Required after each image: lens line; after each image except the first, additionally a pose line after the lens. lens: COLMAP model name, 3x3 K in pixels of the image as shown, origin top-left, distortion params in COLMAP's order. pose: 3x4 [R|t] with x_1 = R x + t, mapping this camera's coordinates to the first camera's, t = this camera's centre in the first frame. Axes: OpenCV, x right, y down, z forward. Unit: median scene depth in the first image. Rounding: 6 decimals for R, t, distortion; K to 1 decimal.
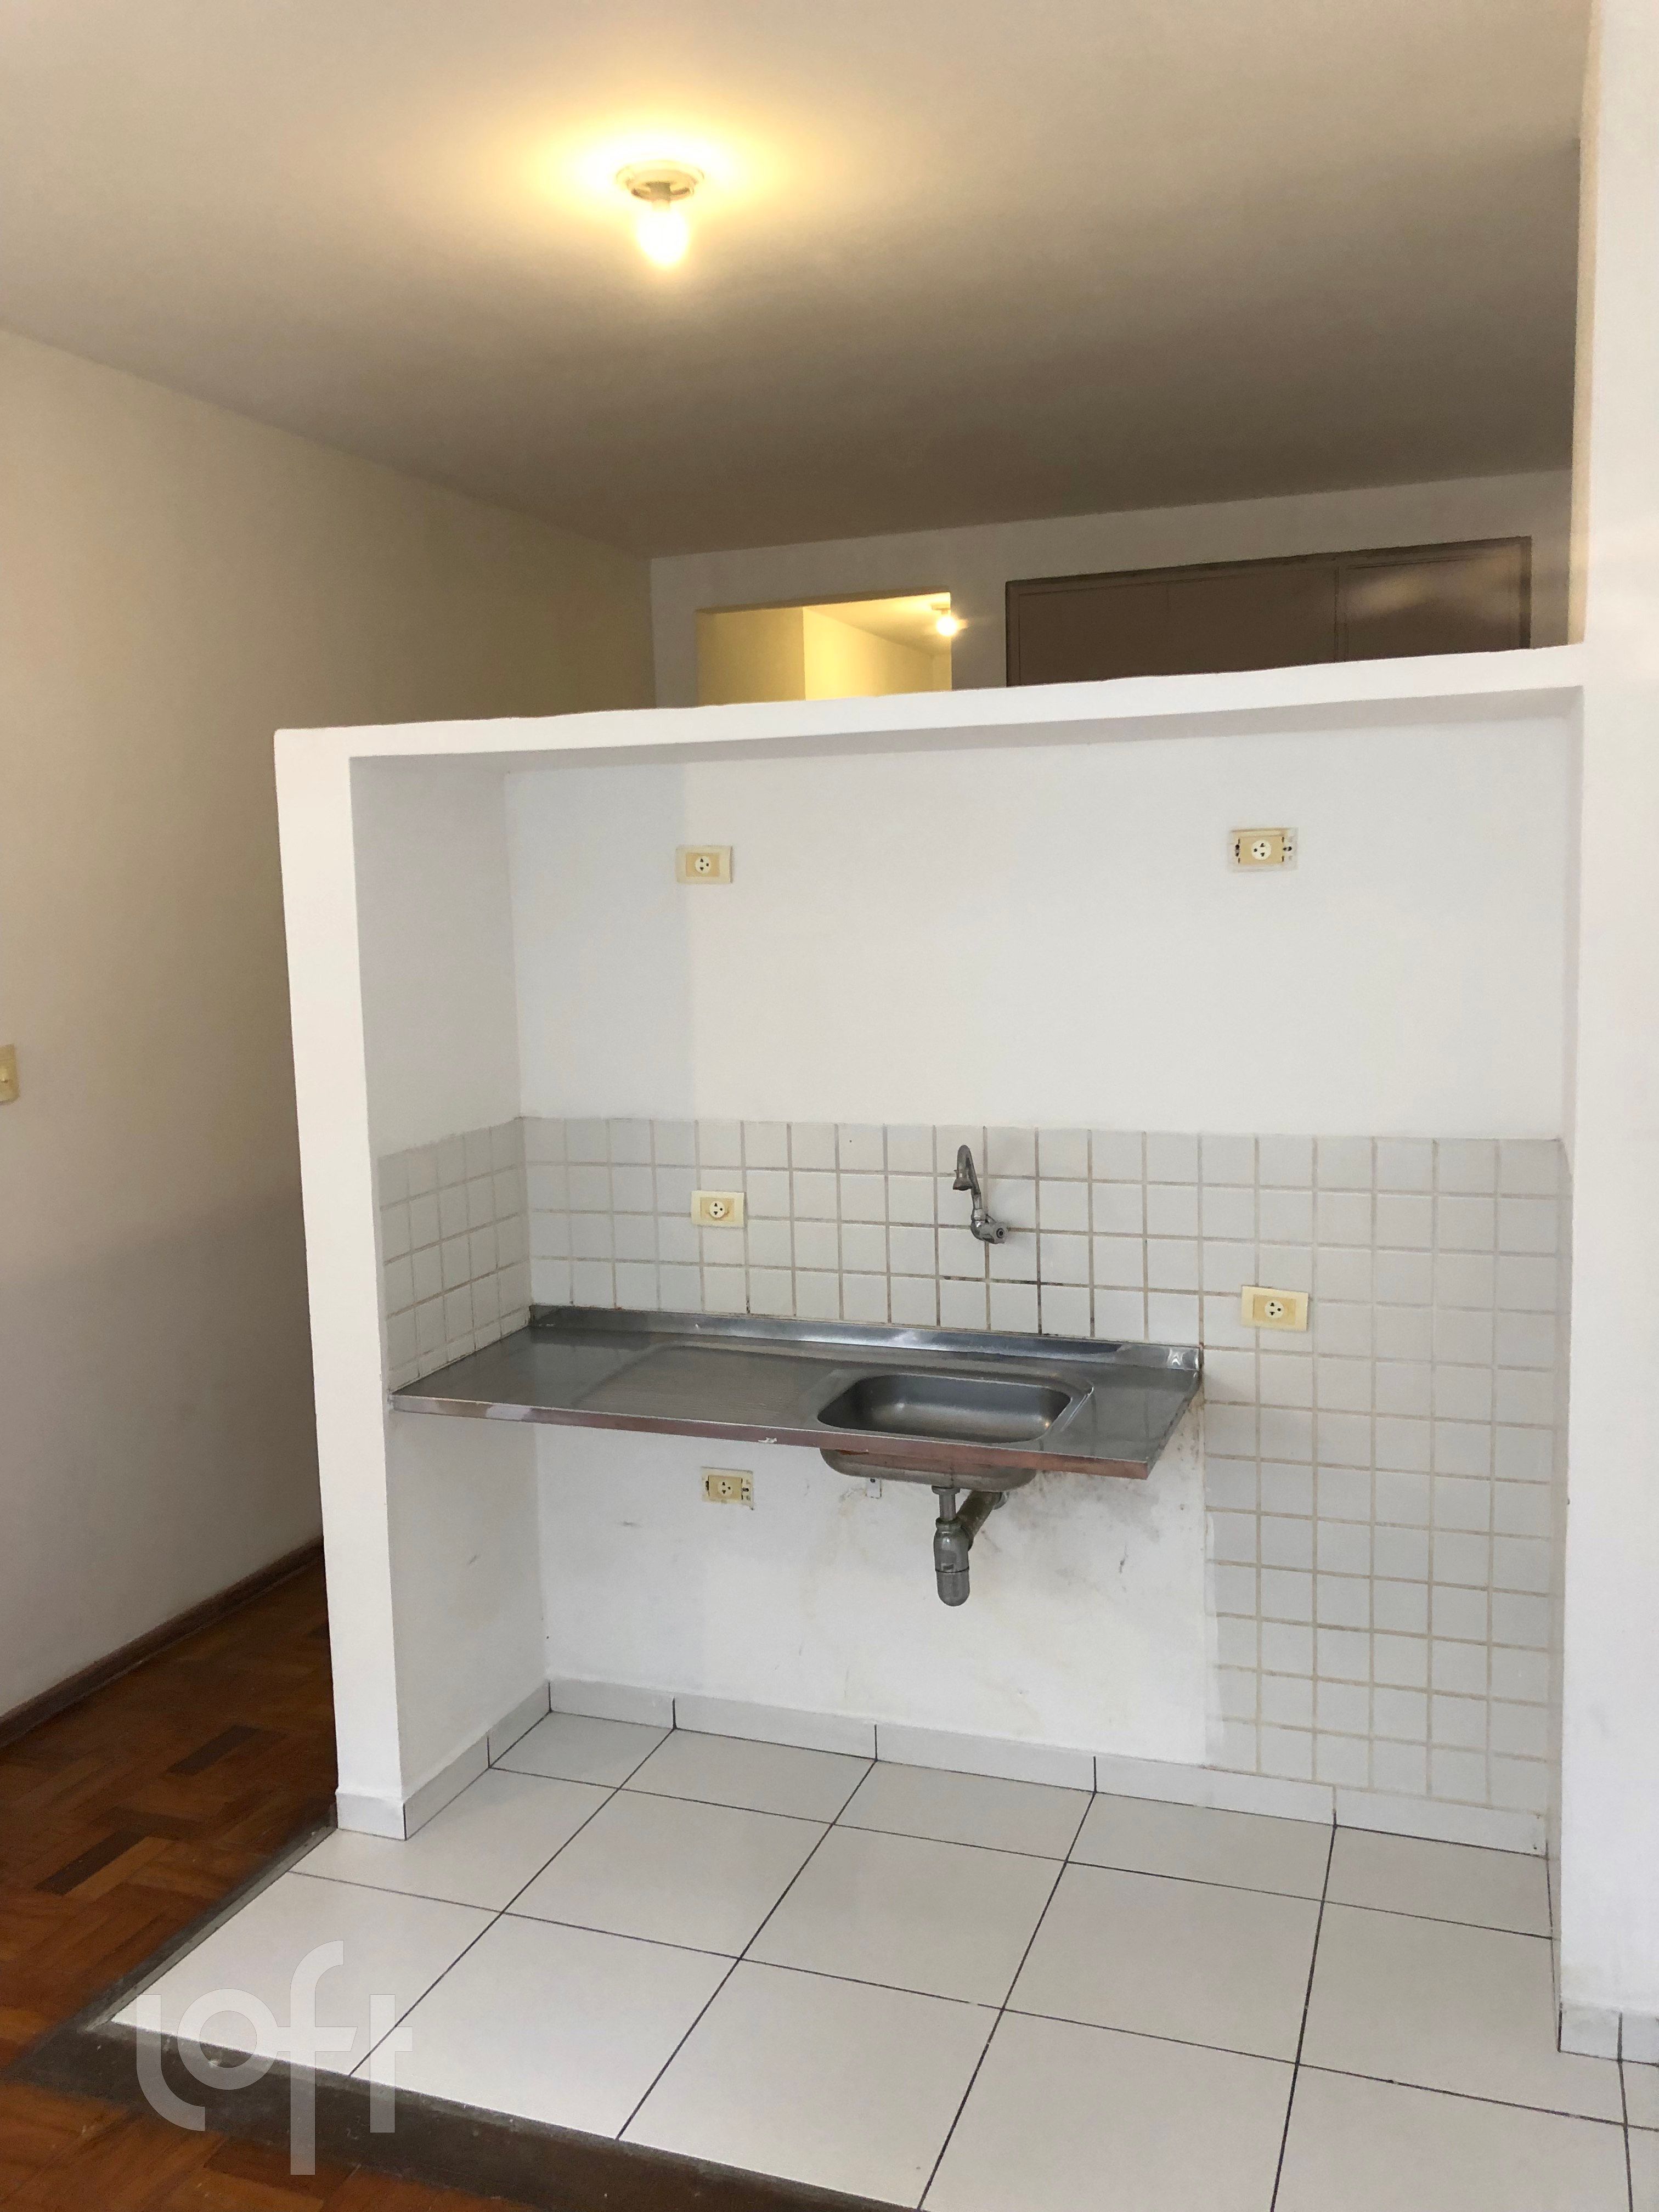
lens RADIAL K [[1817.1, 0, 796.7], [0, 1817.1, 1048.6], [0, 0, 1]] dist [0.080804, -0.069865]
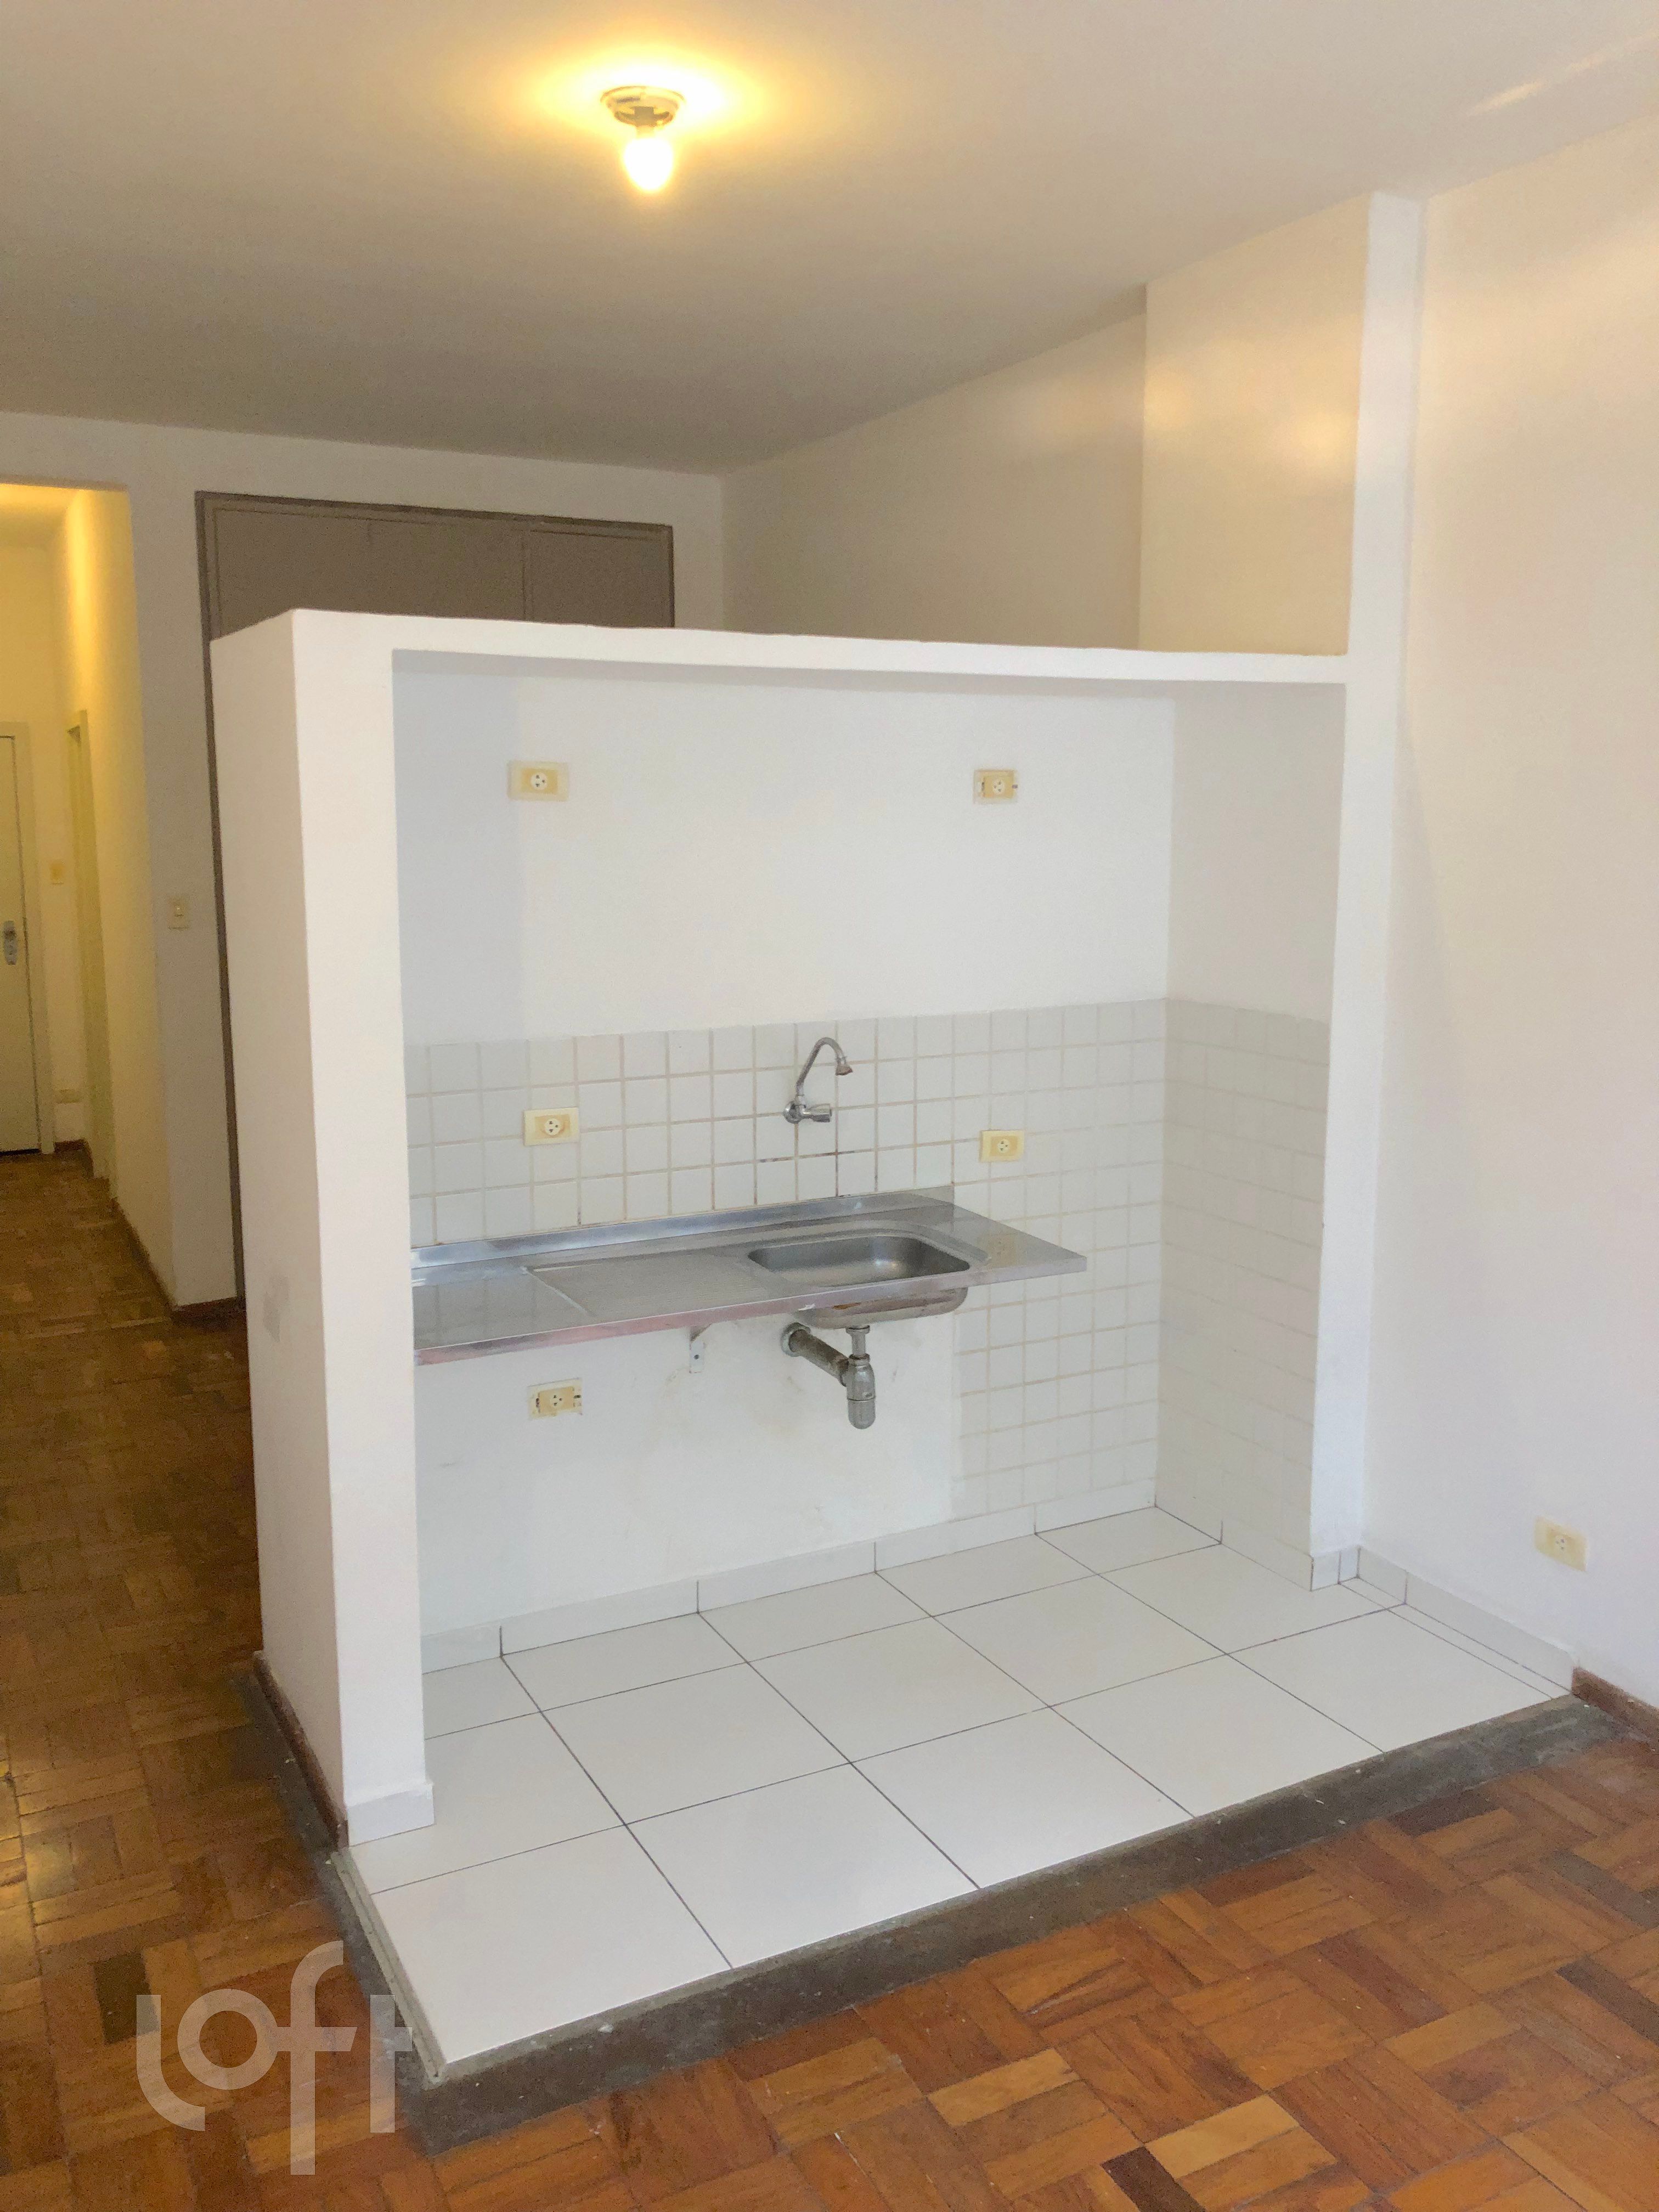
lens RADIAL K [[1800.2, 0, 826.2], [0, 1800.2, 1054.6], [0, 0, 1]] dist [0.020881, -0.008976]
pose [[0.666966, -0.077484, 0.741048, -0.715141], [0.050948, 0.996993, 0.058390, -0.001956], [-0.743344, -0.001189, 0.668908, 0.234680]]
